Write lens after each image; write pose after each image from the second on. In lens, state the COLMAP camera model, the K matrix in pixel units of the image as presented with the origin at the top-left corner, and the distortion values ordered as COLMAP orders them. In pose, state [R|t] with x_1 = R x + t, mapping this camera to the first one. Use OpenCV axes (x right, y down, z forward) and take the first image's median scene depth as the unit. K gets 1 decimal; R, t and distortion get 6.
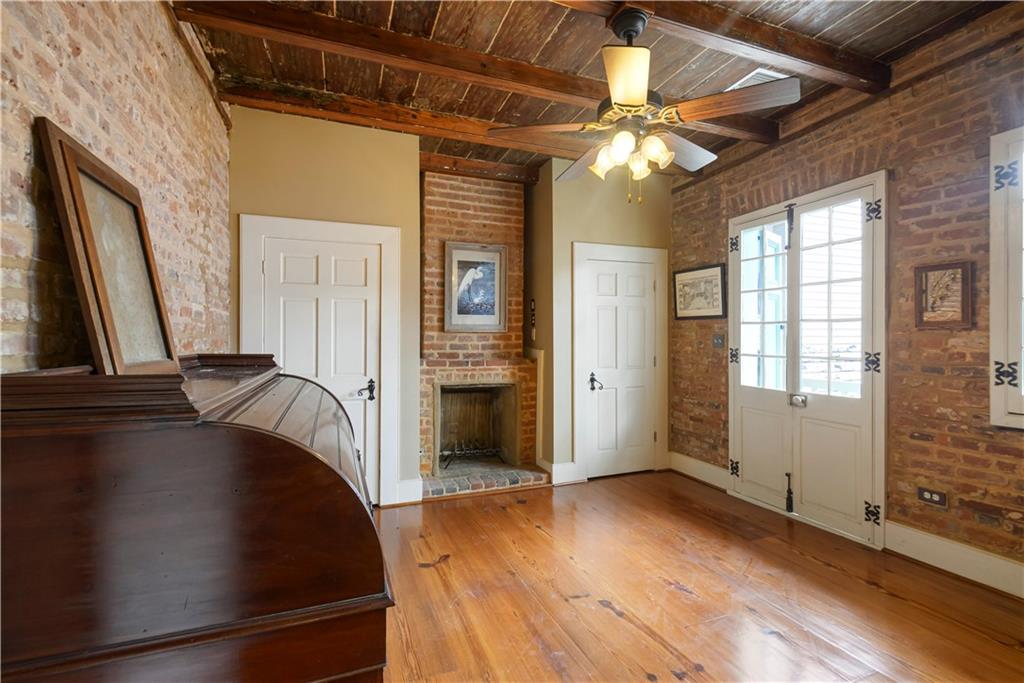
lens RADIAL K [[447.9, 0, 513.2], [0, 447.9, 336.6], [0, 0, 1]] dist [0.001281, 0.000067]
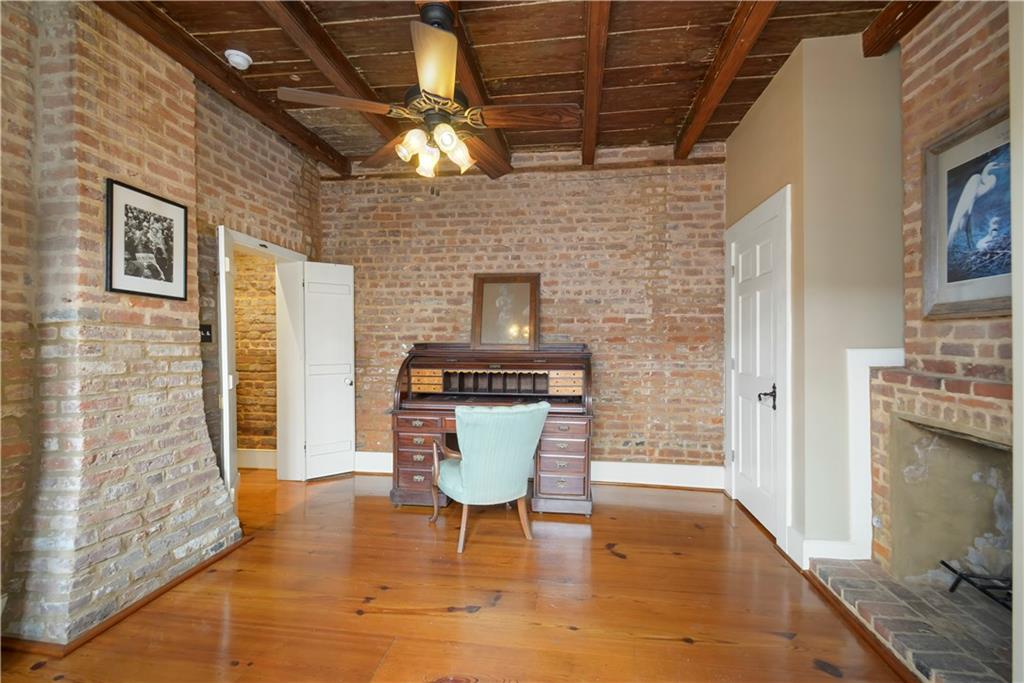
lens RADIAL K [[455.5, 0, 512.0], [0, 455.5, 341.5], [0, 0, 1]] dist [0.001214, 0.000178]
pose [[-0.494330, 0.003198, -0.869268, 0.562764], [0.002367, 0.999994, 0.002332, 0.012602], [0.869271, -0.000905, -0.494335, 0.868023]]
